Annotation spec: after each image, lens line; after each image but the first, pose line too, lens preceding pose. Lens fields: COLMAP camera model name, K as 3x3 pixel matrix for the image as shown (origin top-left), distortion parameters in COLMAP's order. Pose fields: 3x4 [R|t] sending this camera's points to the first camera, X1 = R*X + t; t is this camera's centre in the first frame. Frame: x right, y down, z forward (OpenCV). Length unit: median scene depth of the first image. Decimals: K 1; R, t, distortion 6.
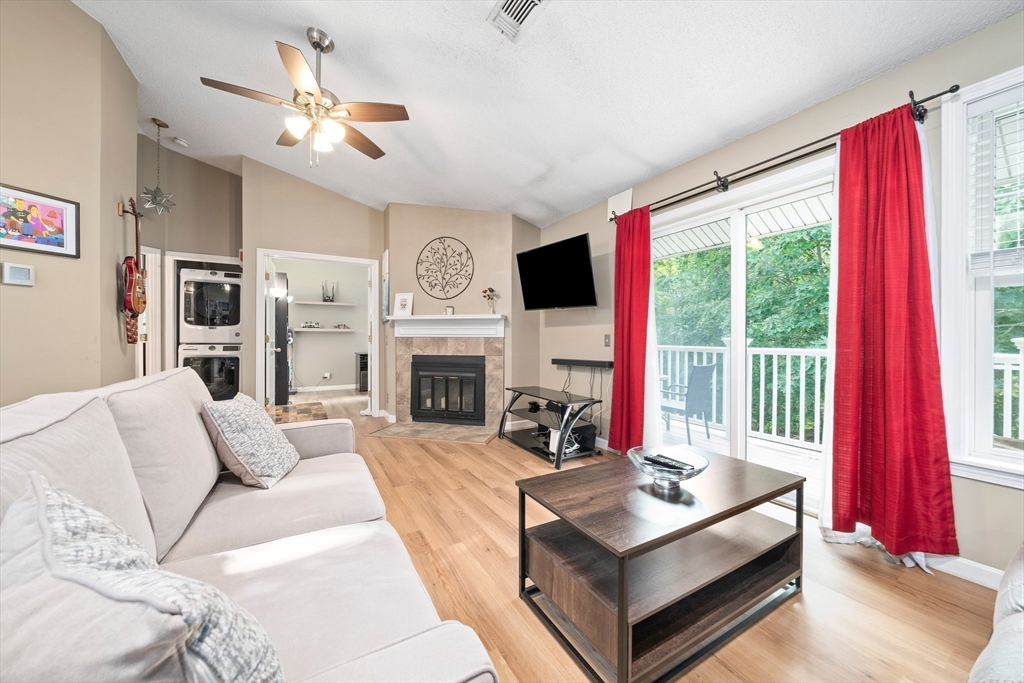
lens RADIAL K [[374.9, 0, 517.2], [0, 374.9, 340.1], [0, 0, 1]] dist [-0.006084, 0.000212]
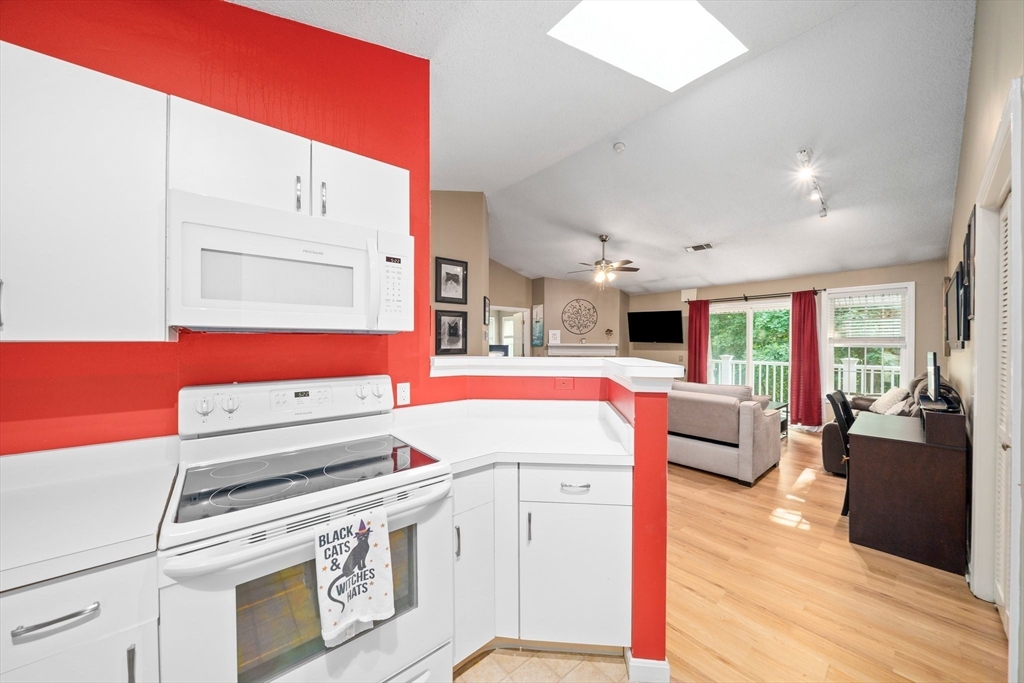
lens RADIAL K [[360.2, 0, 514.3], [0, 360.2, 345.2], [0, 0, 1]] dist [-0.003312, -0.000156]
pose [[0.983583, -0.001452, 0.180453, -0.838865], [0.000539, 0.999987, 0.005108, -0.068078], [-0.180458, -0.004927, 0.983570, -0.652850]]
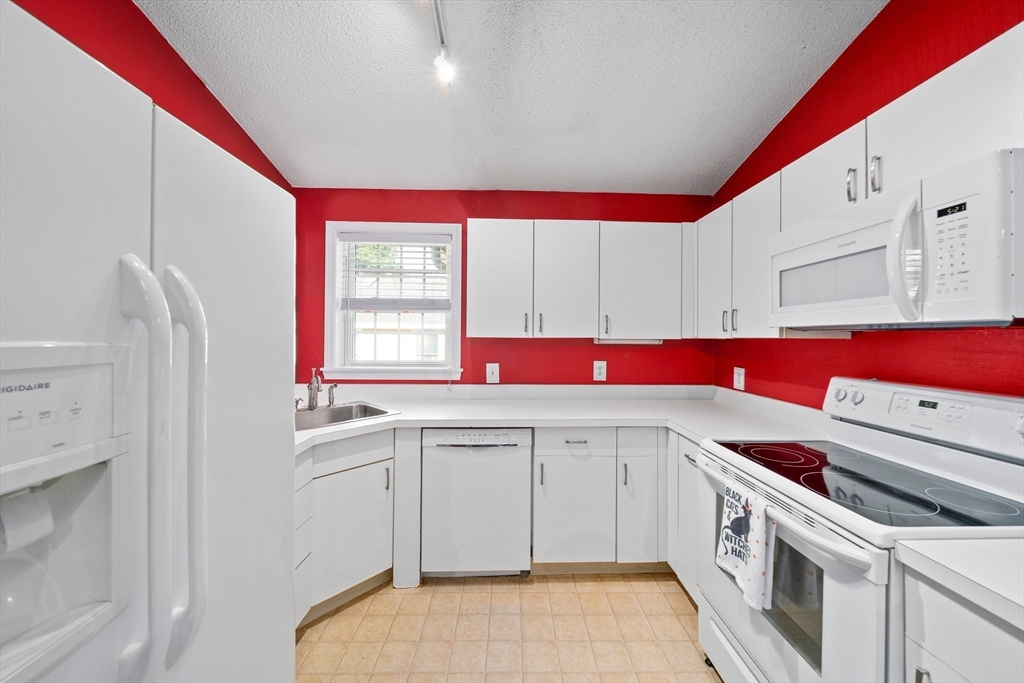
lens RADIAL K [[360.2, 0, 512.2], [0, 360.2, 331.7], [0, 0, 1]] dist [-0.003312, -0.000156]
pose [[-0.482696, -0.015862, -0.875644, -0.571392], [-0.013912, 0.999849, -0.010443, -0.068220], [0.875677, 0.007141, -0.482844, -0.419596]]
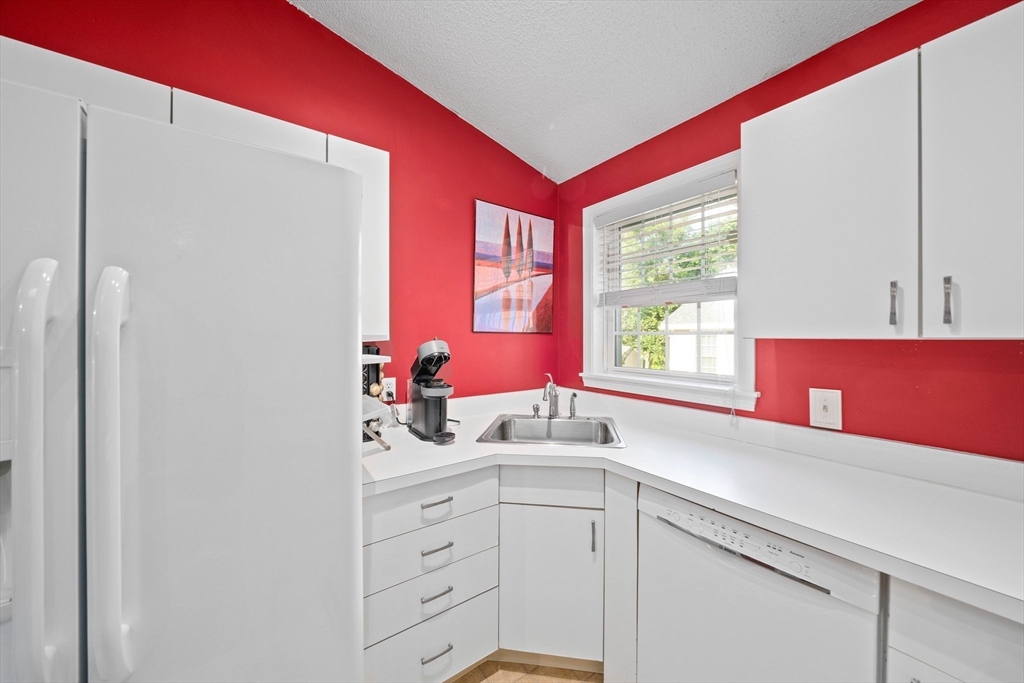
lens RADIAL K [[360.2, 0, 510.0], [0, 360.2, 336.5], [0, 0, 1]] dist [-0.003312, -0.000156]
pose [[-0.995123, -0.000486, -0.098641, -0.782386], [-0.001054, 0.999983, 0.005708, -0.067683], [0.098636, 0.005784, -0.995107, -0.459259]]
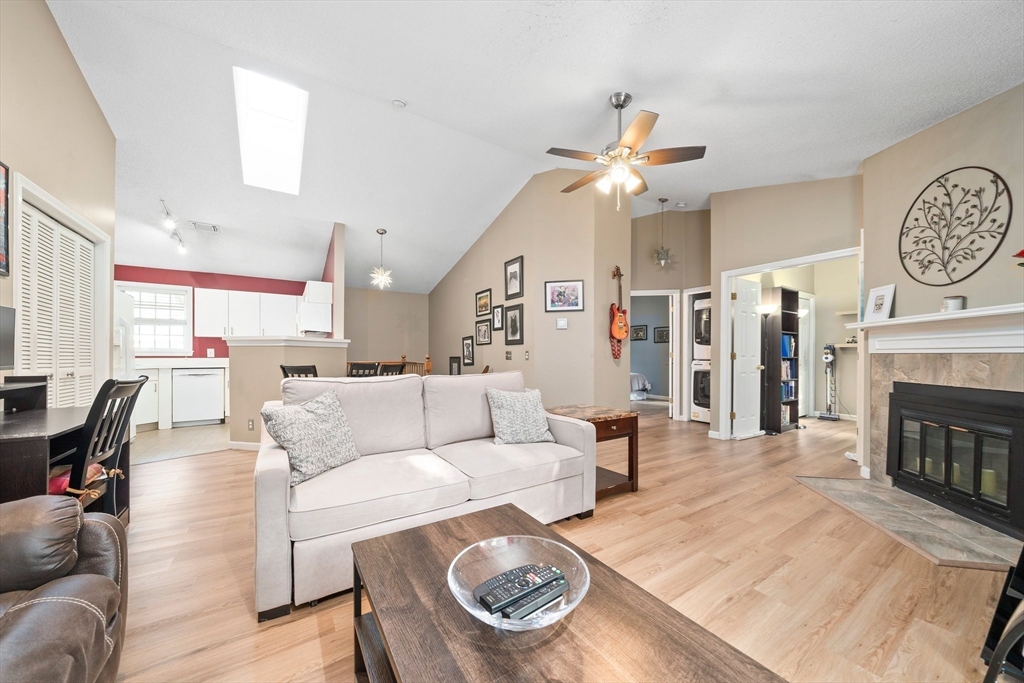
lens RADIAL K [[360.2, 0, 504.8], [0, 360.2, 355.5], [0, 0, 1]] dist [-0.003312, -0.000156]
pose [[0.033098, -0.000962, -0.999452, 0.326824], [-0.005091, 0.999986, -0.001131, -0.000298], [0.999439, 0.005126, 0.033093, 0.339352]]
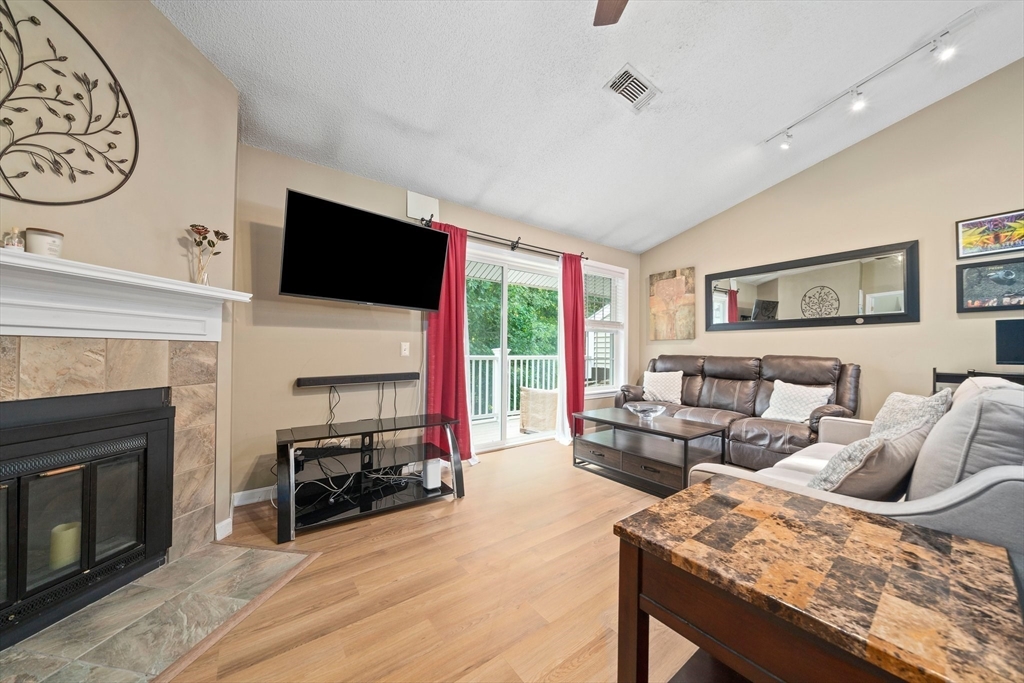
lens RADIAL K [[360.2, 0, 518.4], [0, 360.2, 348.2], [0, 0, 1]] dist [-0.003312, -0.000156]
pose [[-0.121724, 0.009150, 0.992522, -0.515287], [-0.005964, 0.999933, -0.009950, 0.002620], [-0.992546, -0.007131, -0.121661, 0.681677]]
